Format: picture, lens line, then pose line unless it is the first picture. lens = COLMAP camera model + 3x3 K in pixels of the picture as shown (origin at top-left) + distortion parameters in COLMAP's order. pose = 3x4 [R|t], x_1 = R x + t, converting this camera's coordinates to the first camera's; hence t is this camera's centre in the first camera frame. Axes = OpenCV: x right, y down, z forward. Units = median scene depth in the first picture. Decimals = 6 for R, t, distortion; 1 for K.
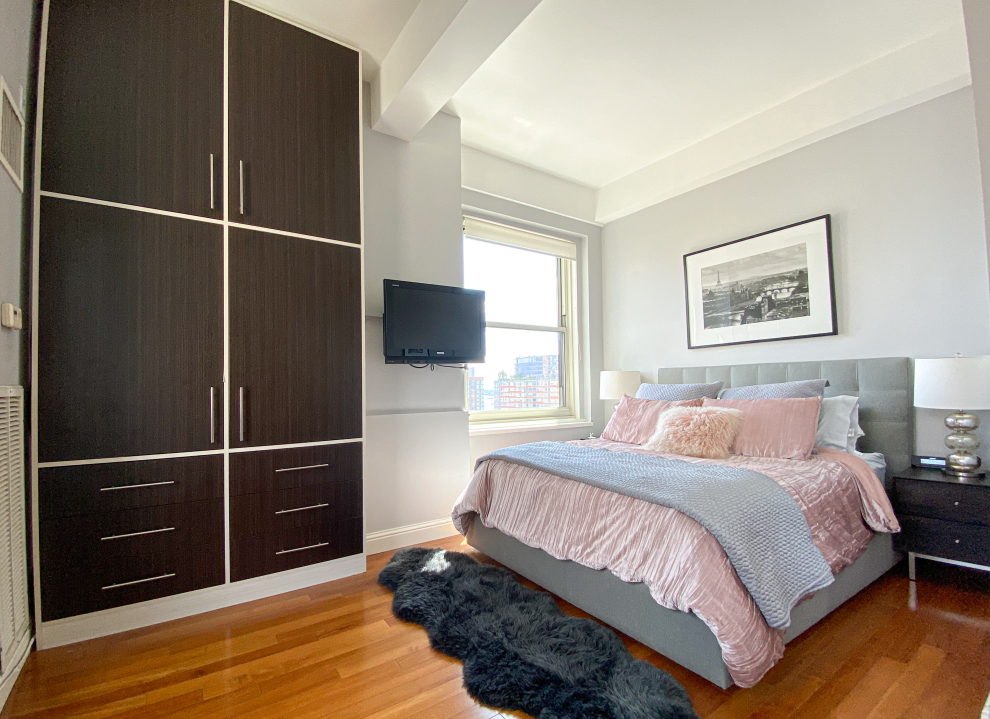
lens RADIAL K [[460.3, 0, 494.1], [0, 460.3, 379.4], [0, 0, 1]] dist [0.002804, -0.013531]
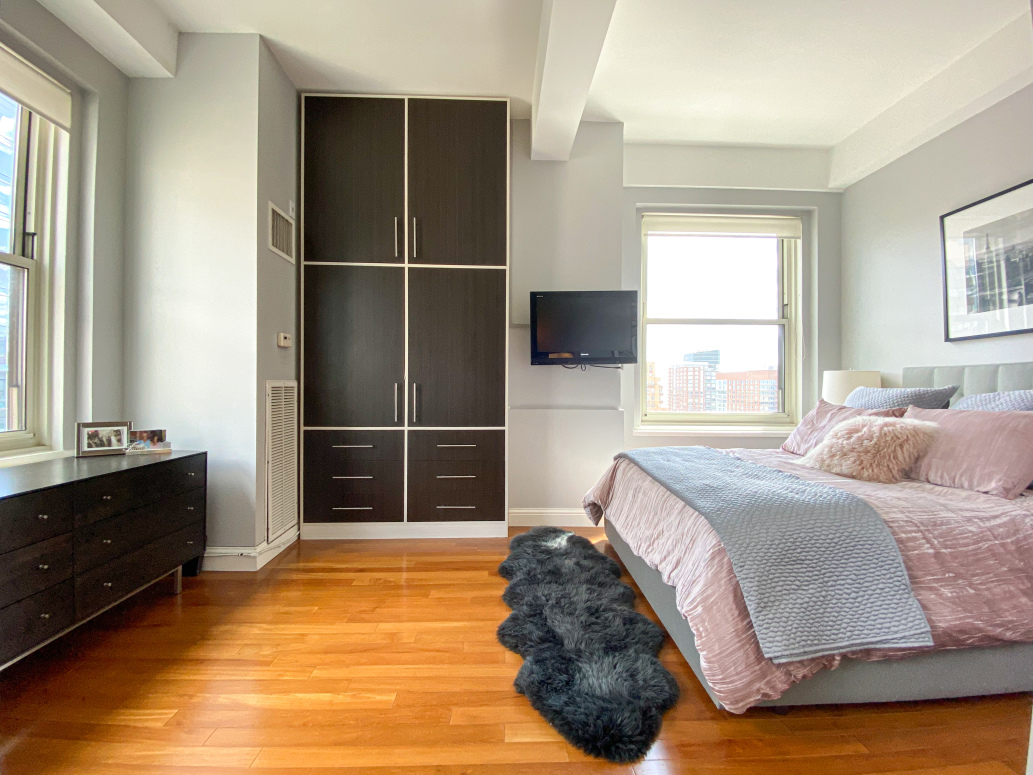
lens RADIAL K [[470.6, 0, 516.5], [0, 470.6, 387.5], [0, 0, 1]] dist [0.027629, -0.036431]
pose [[0.840871, 0.020310, -0.540855, 0.392324], [-0.008917, 0.999680, 0.023677, -0.005257], [0.541162, -0.015087, 0.840783, -0.021306]]
